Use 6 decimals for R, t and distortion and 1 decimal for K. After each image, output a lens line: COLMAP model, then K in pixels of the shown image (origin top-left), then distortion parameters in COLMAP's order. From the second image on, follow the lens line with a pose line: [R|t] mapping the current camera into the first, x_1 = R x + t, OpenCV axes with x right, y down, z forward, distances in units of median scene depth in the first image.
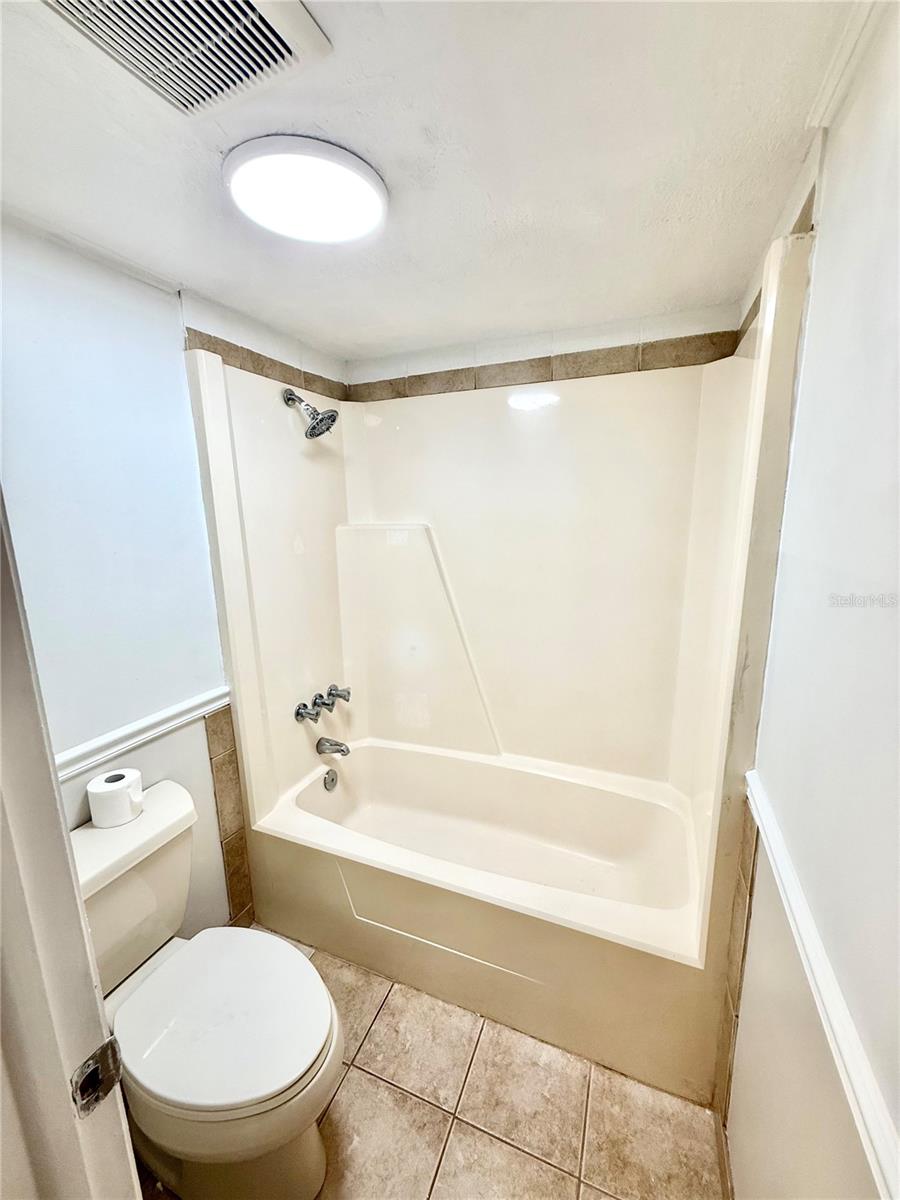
lens RADIAL K [[478.4, 0, 452.8], [0, 478.4, 596.3], [0, 0, 1]] dist [-0.000023, 0.000055]
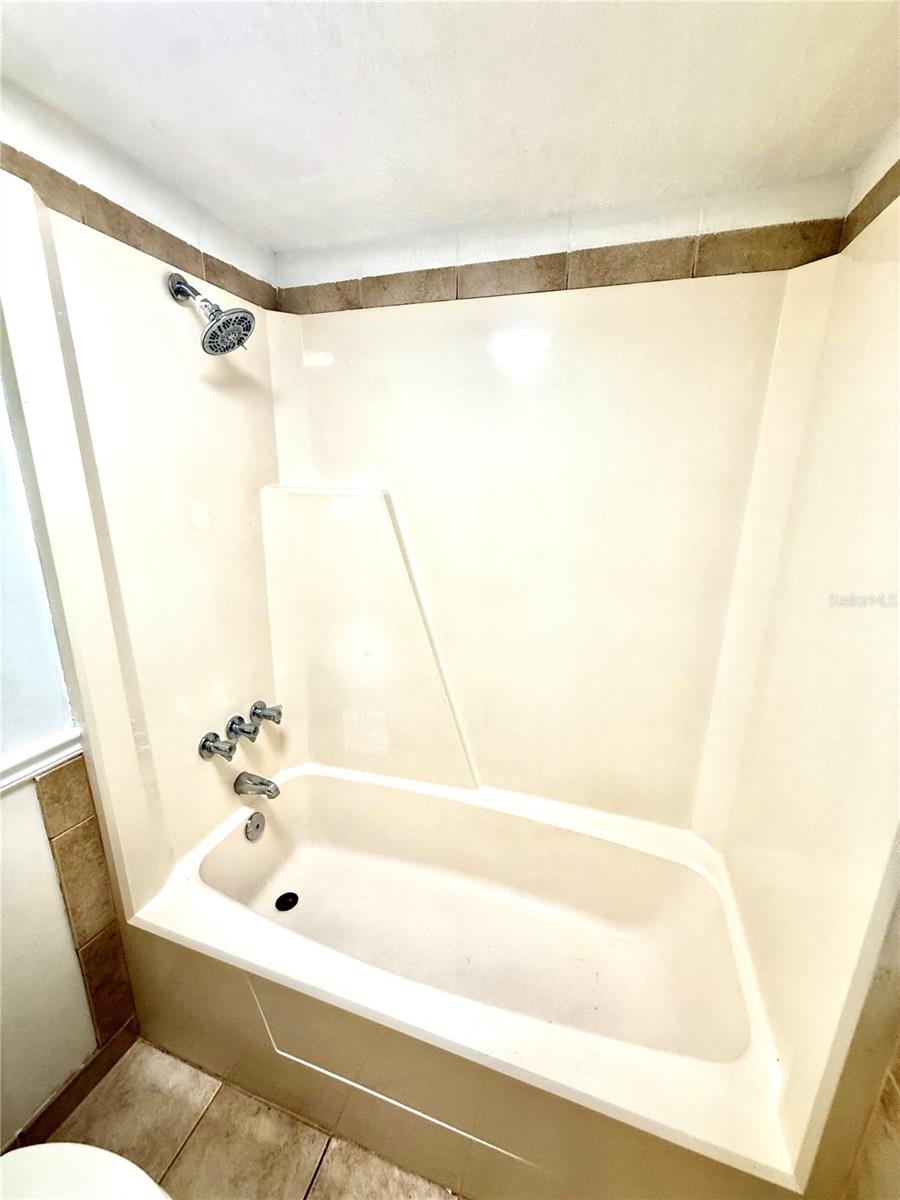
lens RADIAL K [[478.4, 0, 452.8], [0, 478.4, 596.3], [0, 0, 1]] dist [-0.000023, 0.000055]
pose [[0.996831, 0.015306, 0.078056, -0.008842], [-0.020345, 0.997731, 0.064184, -0.041263], [-0.076896, -0.065569, 0.994881, 0.287404]]
